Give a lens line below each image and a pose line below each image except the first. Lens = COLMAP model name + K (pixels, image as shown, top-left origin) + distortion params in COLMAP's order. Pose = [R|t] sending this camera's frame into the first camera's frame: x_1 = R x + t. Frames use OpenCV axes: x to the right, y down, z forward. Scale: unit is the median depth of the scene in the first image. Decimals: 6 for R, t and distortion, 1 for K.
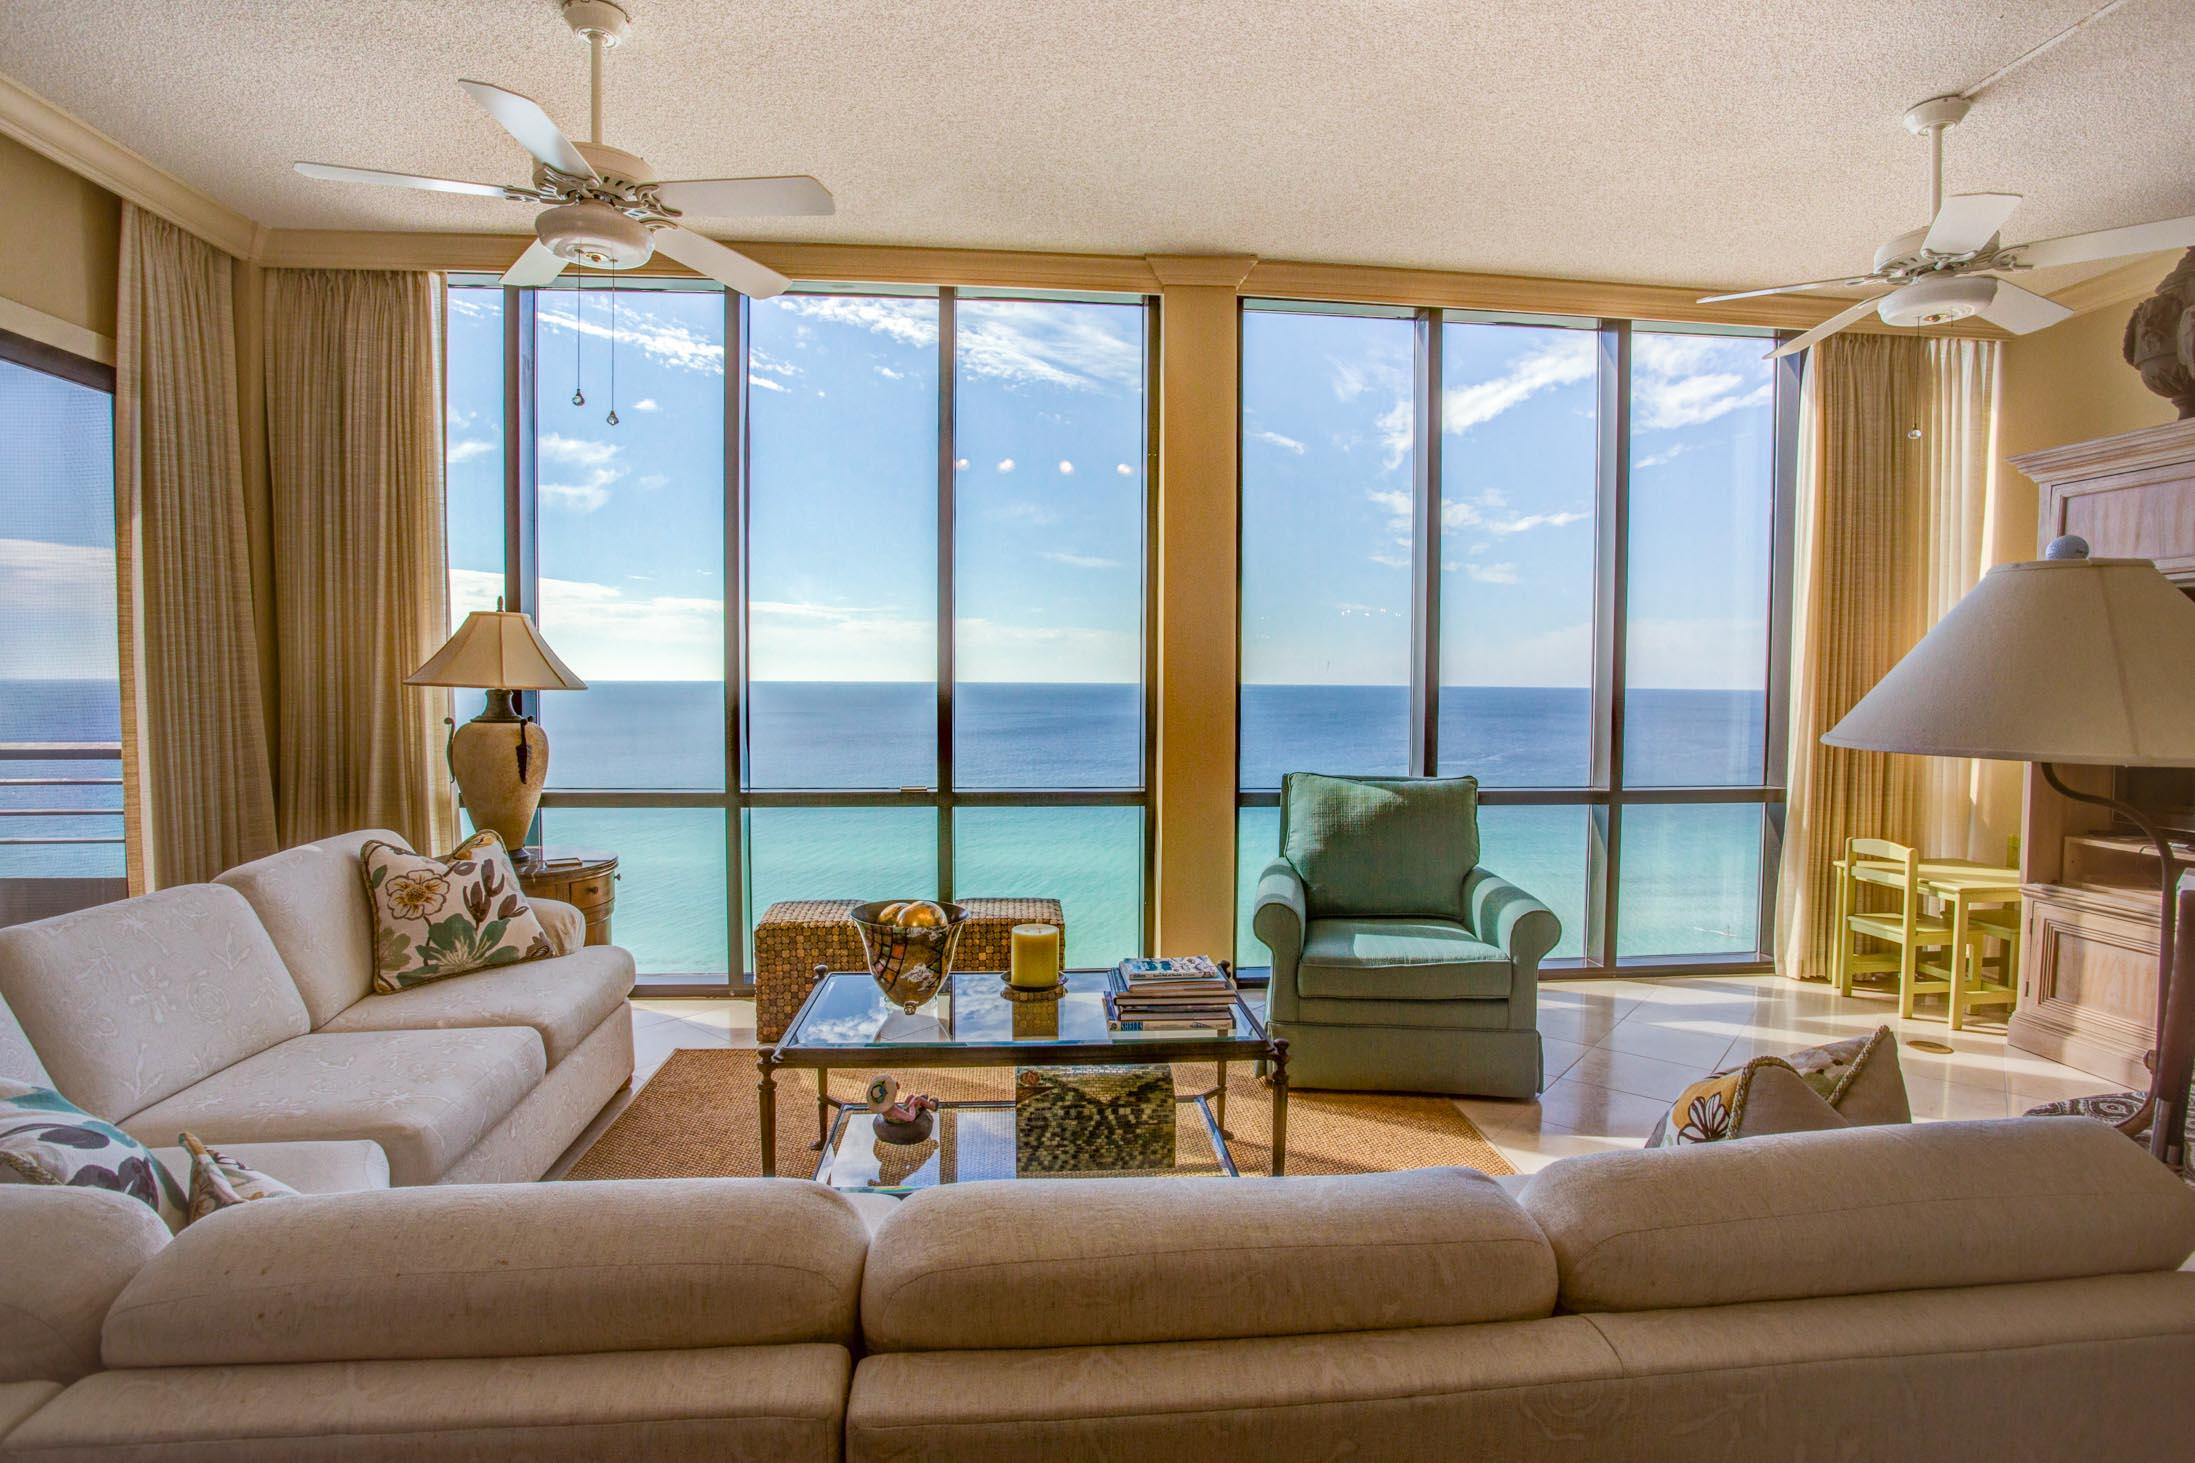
lens RADIAL K [[1107.1, 0, 1111.5], [0, 1107.1, 724.5], [0, 0, 1]] dist [-0.084420, 0.039365]
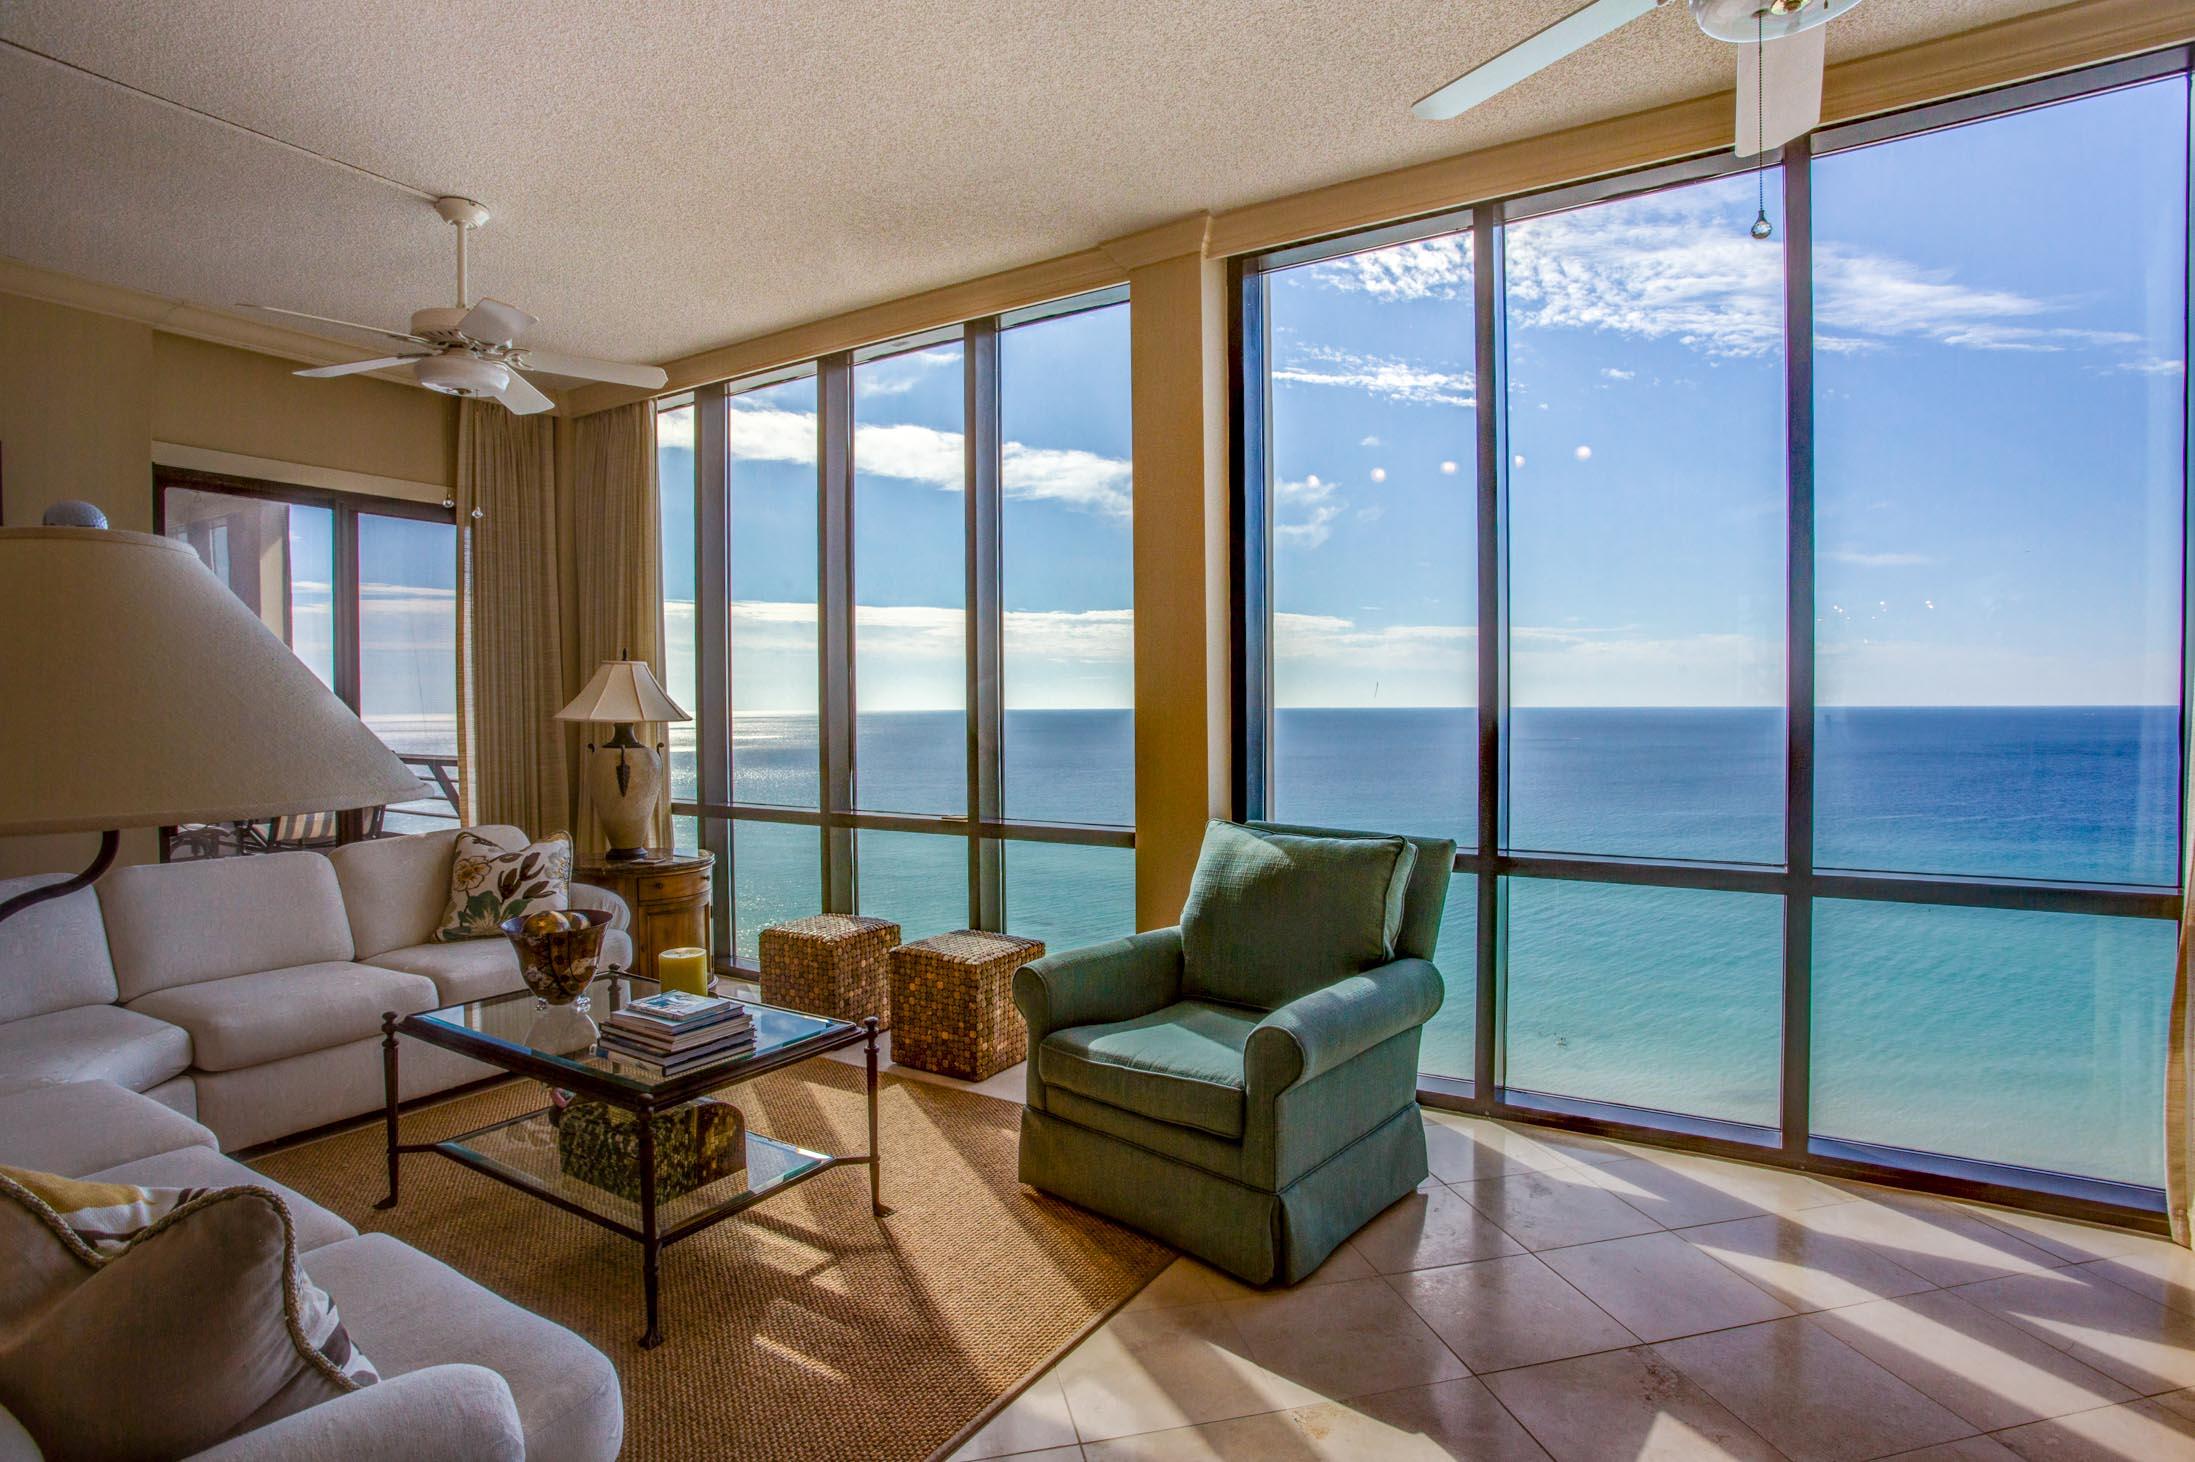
lens RADIAL K [[1119.5, 0, 1096.9], [0, 1119.5, 722.3], [0, 0, 1]] dist [-0.083942, 0.040602]
pose [[0.794289, -0.002450, -0.607535, 0.676688], [-0.013312, 0.999682, -0.021435, -0.011383], [0.607394, 0.025113, 0.794004, 0.314715]]
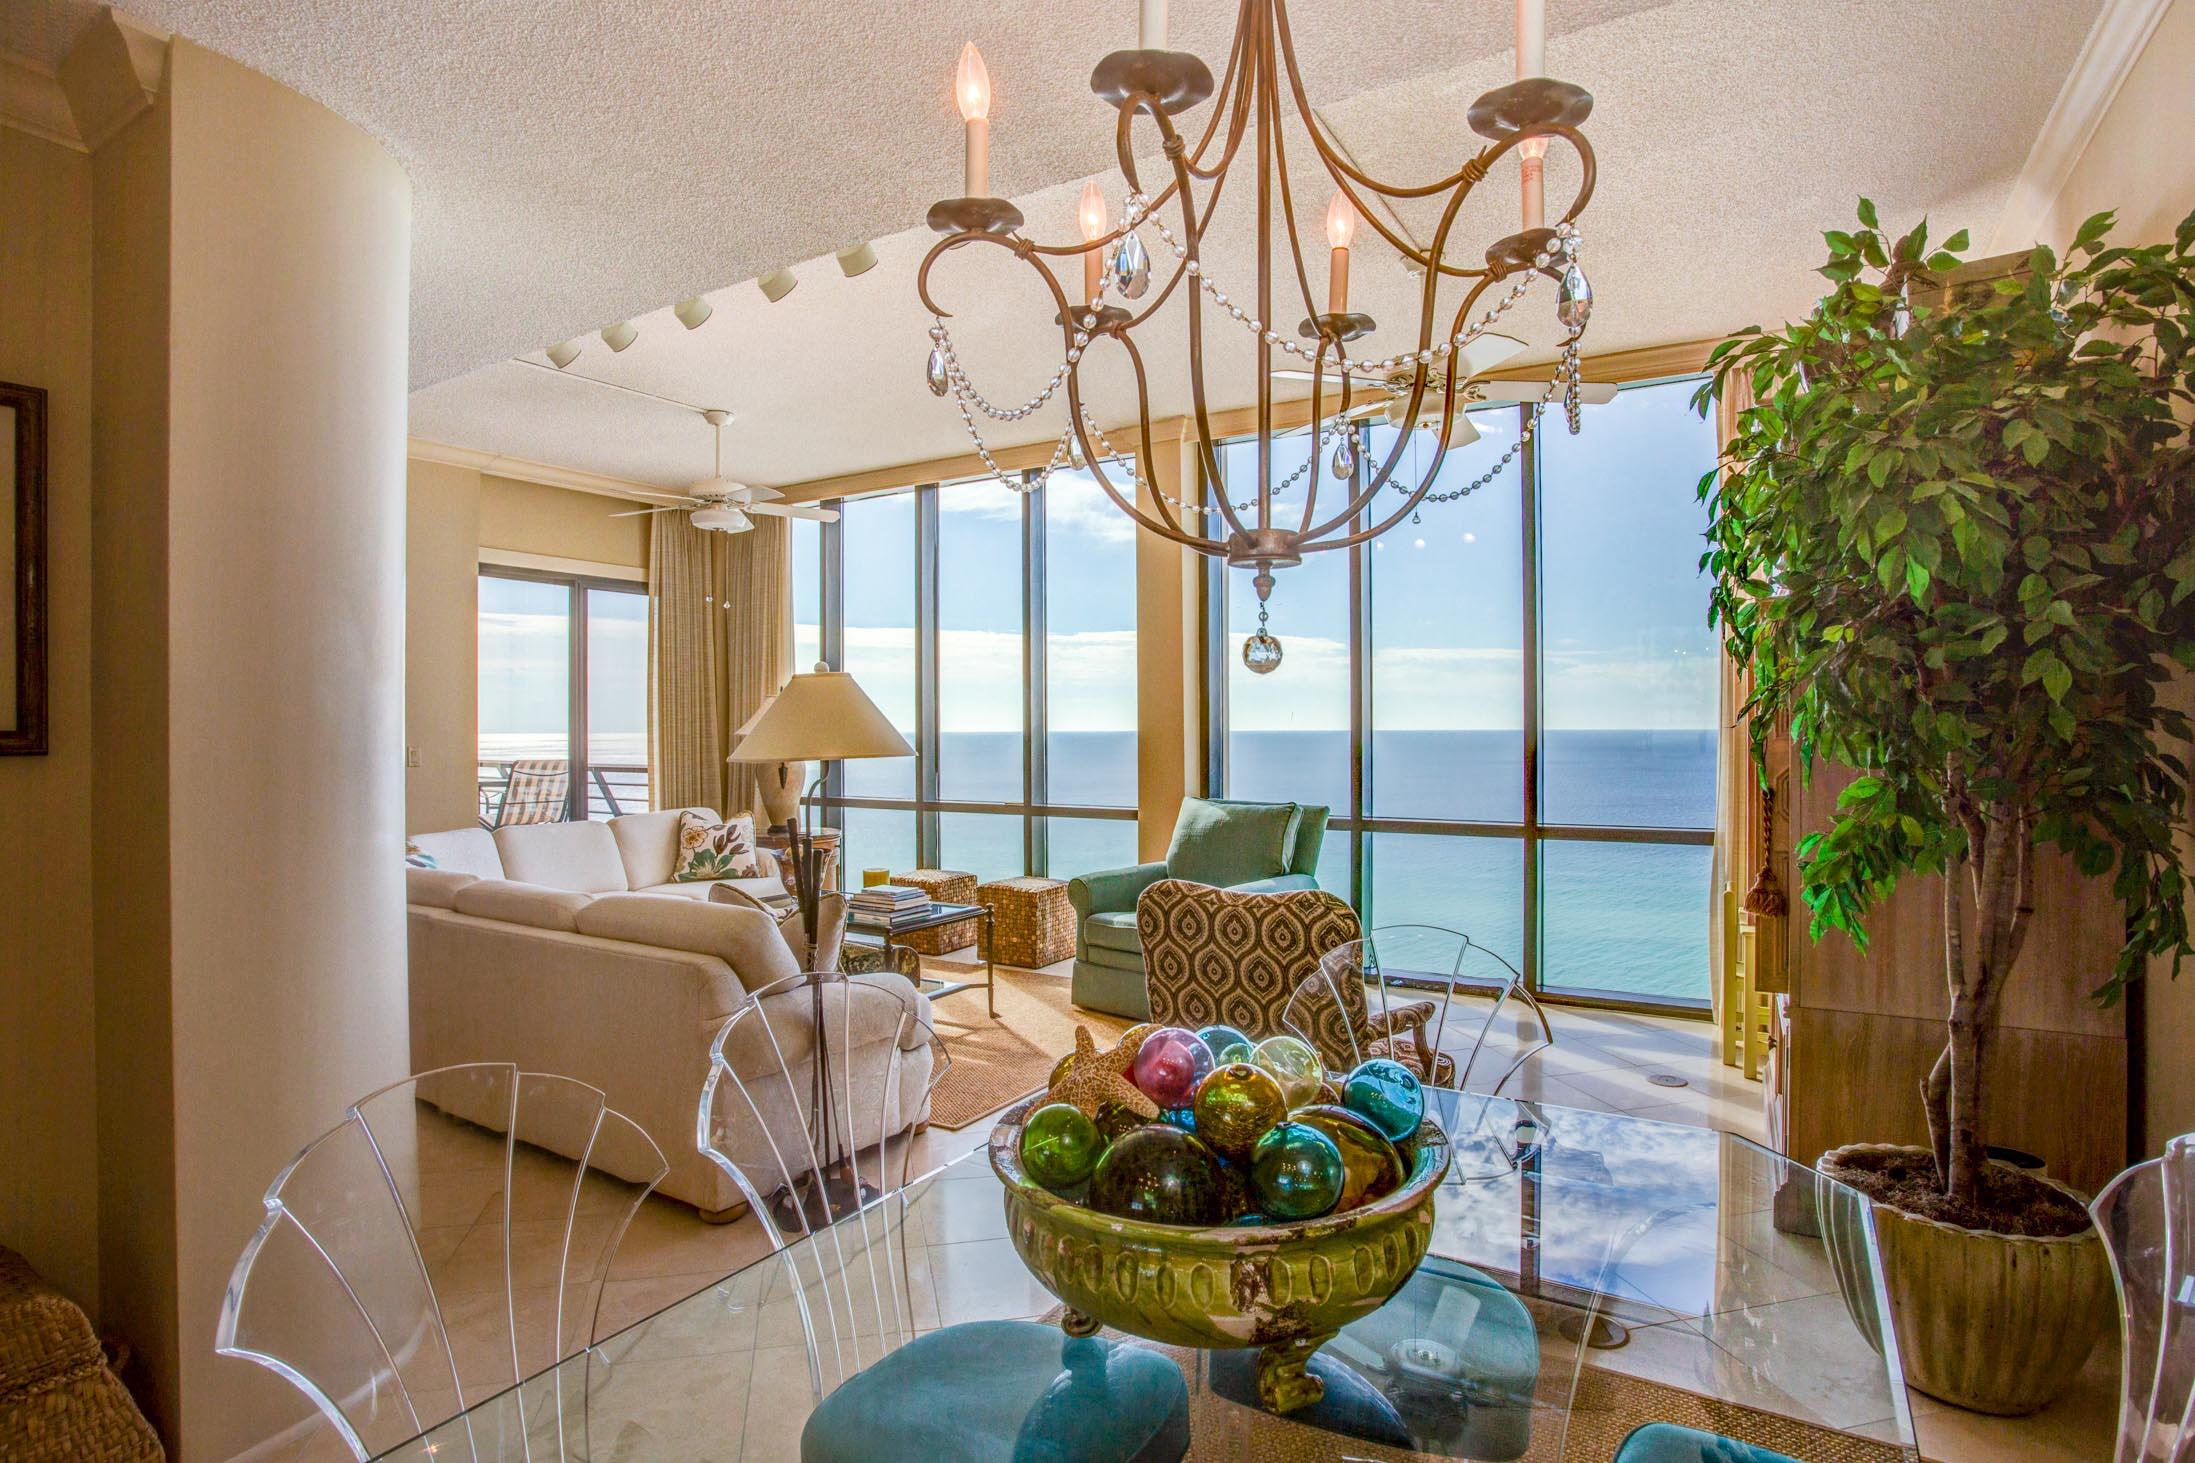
lens RADIAL K [[1120.7, 0, 1093.8], [0, 1120.7, 728.7], [0, 0, 1]] dist [-0.087460, 0.028504]
pose [[0.795380, -0.010302, -0.606023, 1.013084], [-0.014224, 0.999263, -0.035655, 0.013199], [0.605944, 0.036979, 0.794647, -0.176904]]
